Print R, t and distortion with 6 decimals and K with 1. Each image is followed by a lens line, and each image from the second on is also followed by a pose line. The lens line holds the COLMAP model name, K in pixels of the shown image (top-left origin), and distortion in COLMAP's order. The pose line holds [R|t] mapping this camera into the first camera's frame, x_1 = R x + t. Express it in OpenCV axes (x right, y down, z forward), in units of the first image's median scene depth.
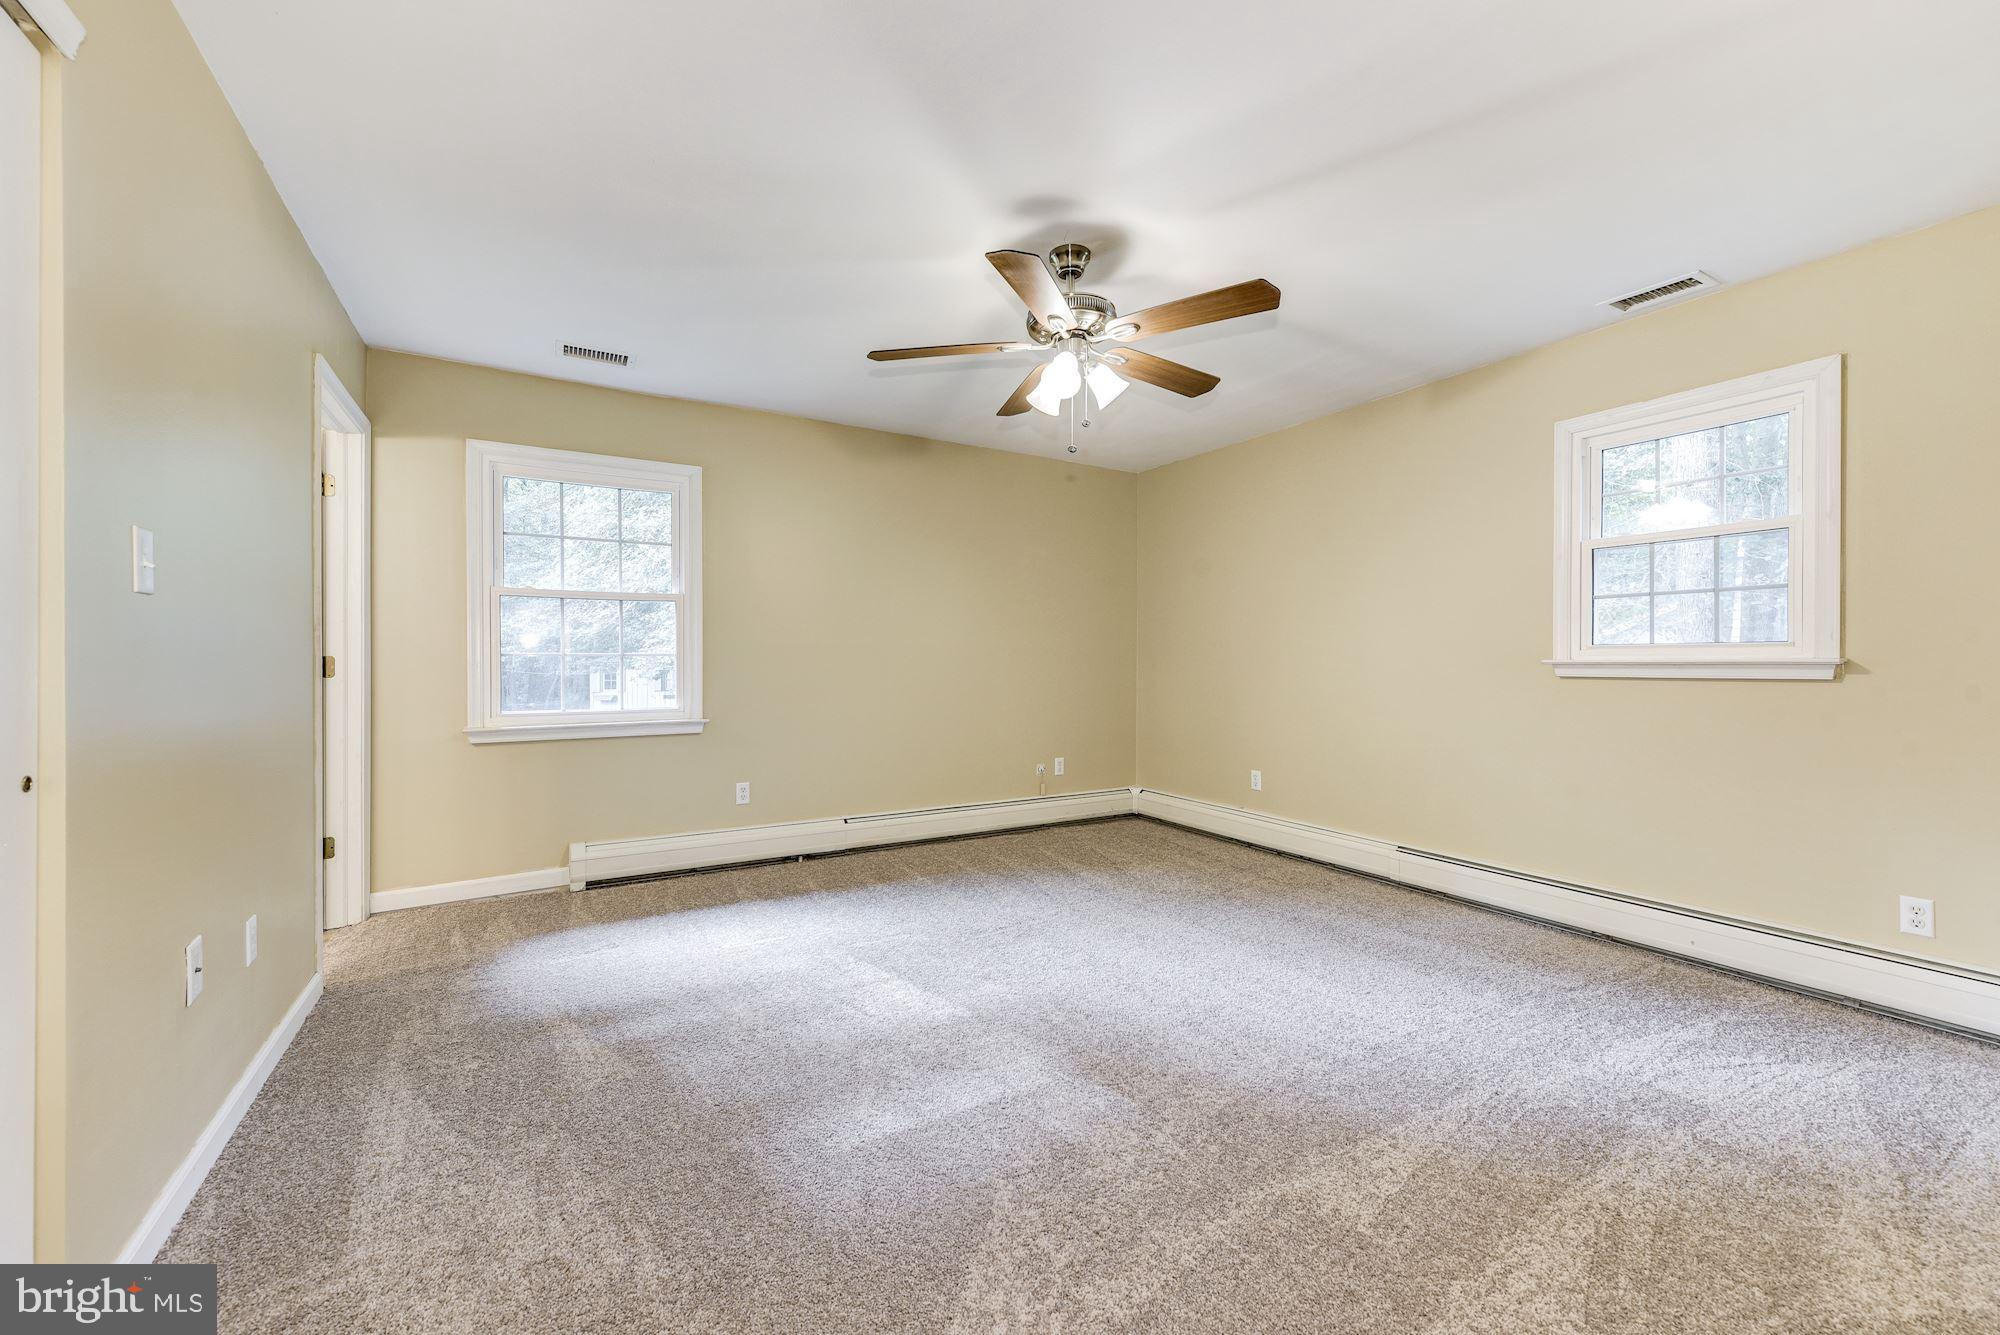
lens RADIAL K [[786.5, 0, 1003.6], [0, 786.5, 667.1], [0, 0, 1]] dist [0.001956, 0.000065]
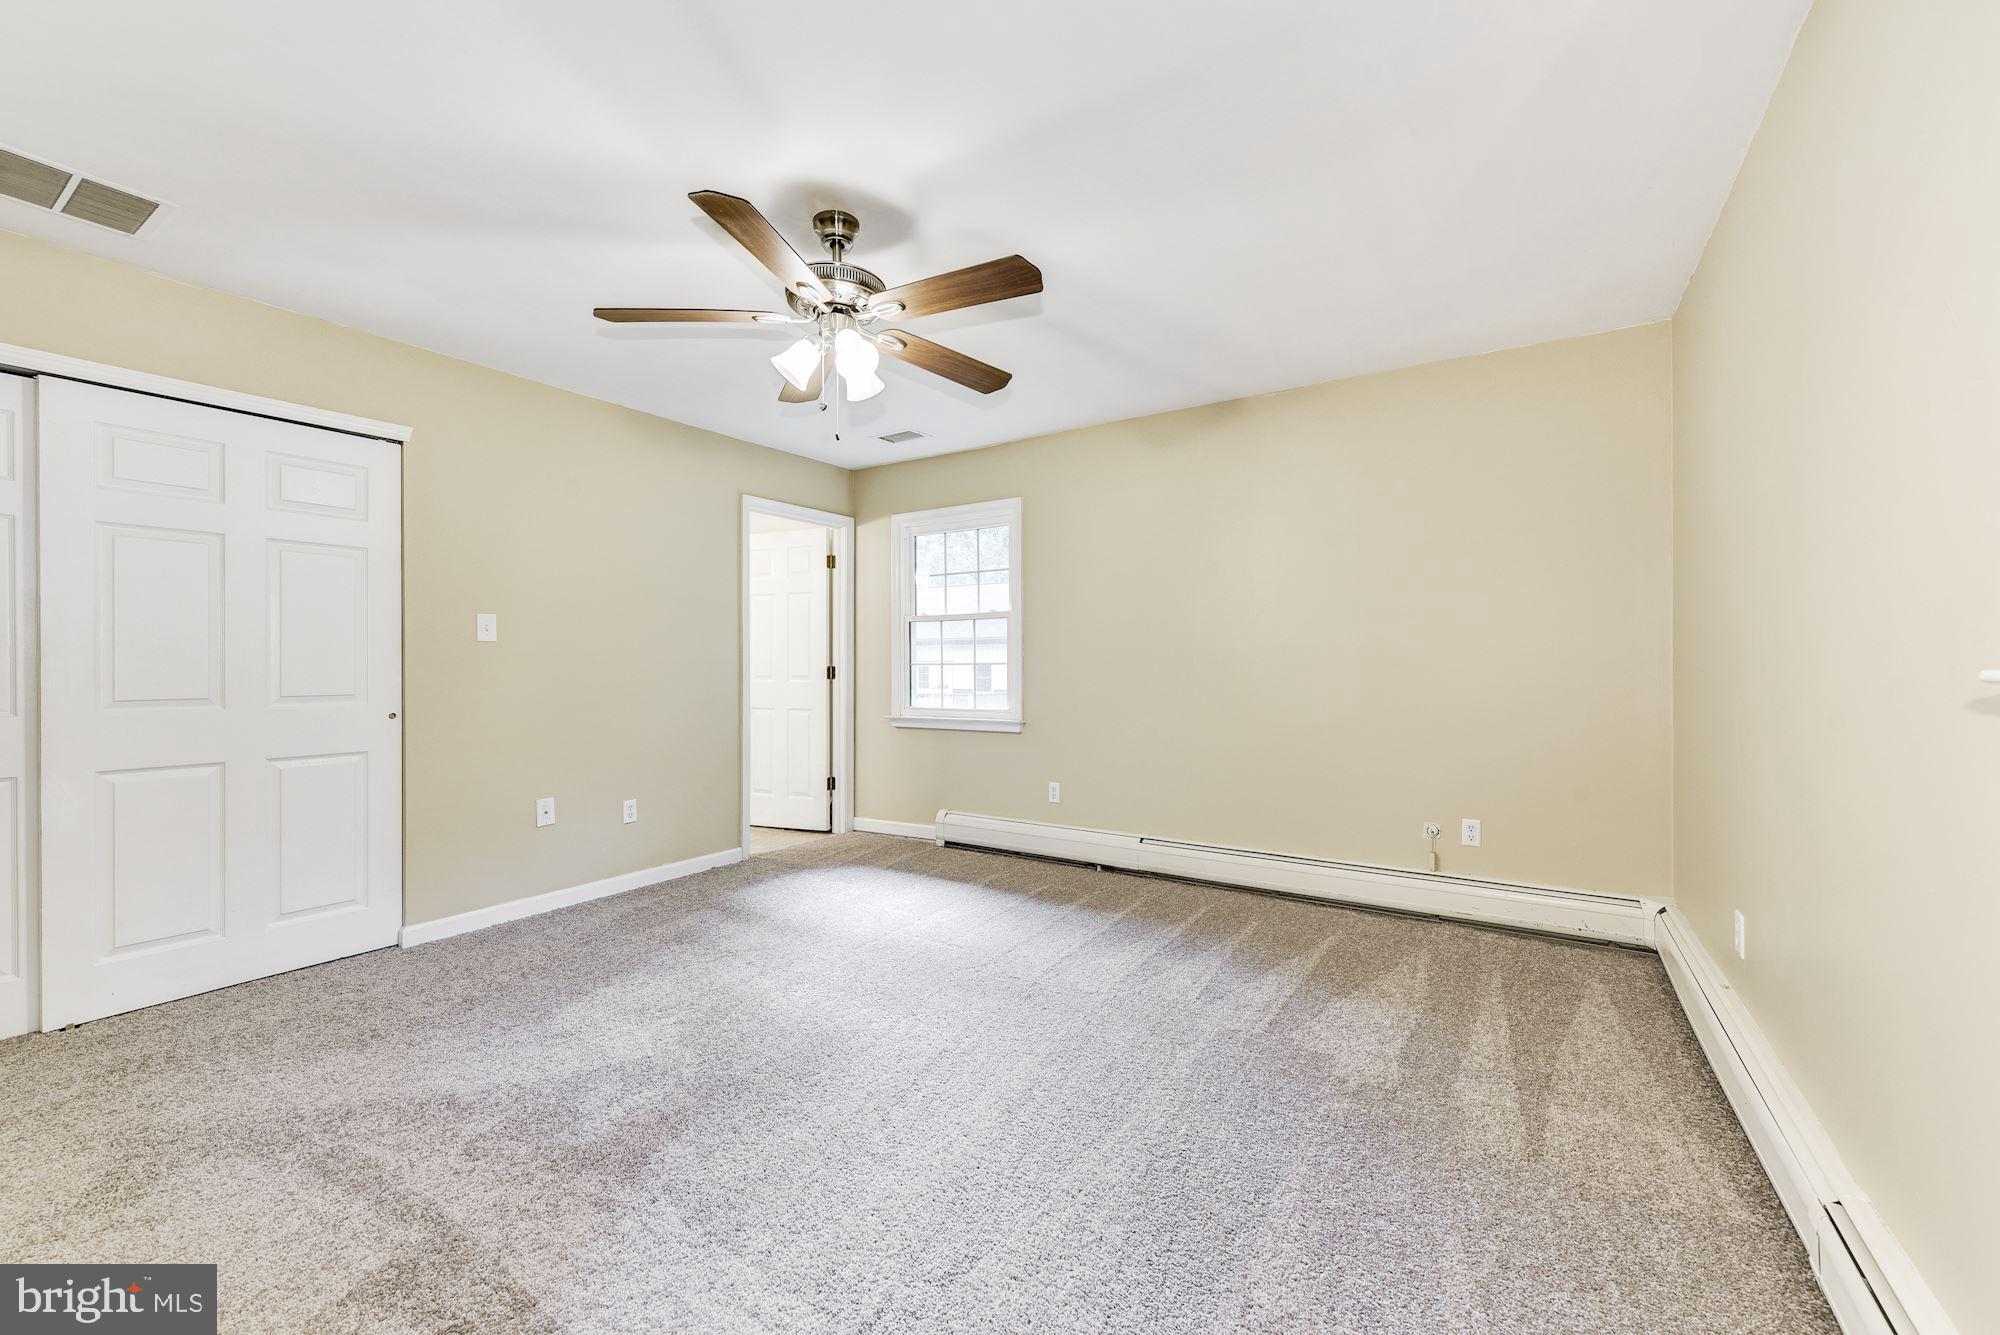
lens RADIAL K [[786.5, 0, 1003.5], [0, 786.5, 664.2], [0, 0, 1]] dist [0.001956, 0.000065]
pose [[0.442255, -0.003954, -0.896881, 0.650905], [-0.003859, 0.999973, -0.006311, -0.007438], [0.896881, 0.006253, 0.442227, 0.507092]]
